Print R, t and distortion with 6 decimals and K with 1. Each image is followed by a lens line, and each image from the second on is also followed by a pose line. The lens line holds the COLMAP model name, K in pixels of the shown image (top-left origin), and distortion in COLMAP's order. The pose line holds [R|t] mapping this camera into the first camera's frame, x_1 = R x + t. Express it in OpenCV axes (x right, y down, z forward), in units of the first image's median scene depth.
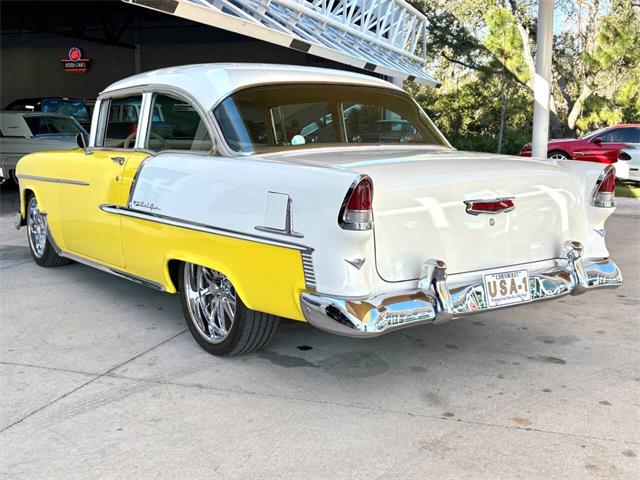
lens RADIAL K [[821.4, 0, 320.0], [0, 821.4, 240.0], [0, 0, 1]] dist [0.055768, -0.092222]
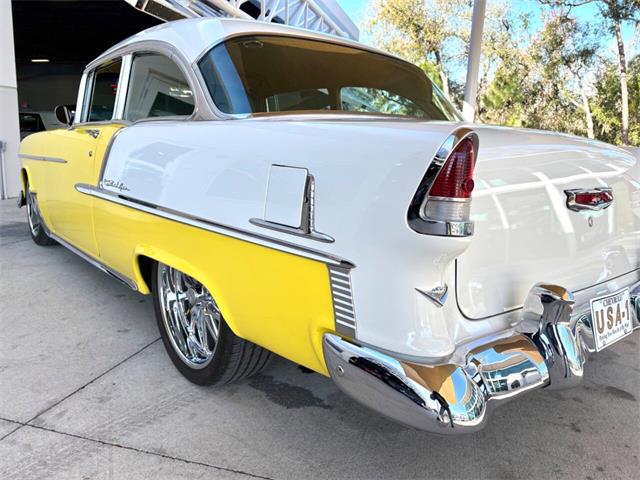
lens RADIAL K [[507.5, 0, 320.0], [0, 507.5, 240.0], [0, 0, 1]] dist [0.004694, 0.003362]
pose [[0.997630, 0.027133, 0.063227, -0.043405], [-0.029767, 0.998712, 0.041093, -0.015801], [-0.062030, -0.042878, 0.997153, 0.532547]]
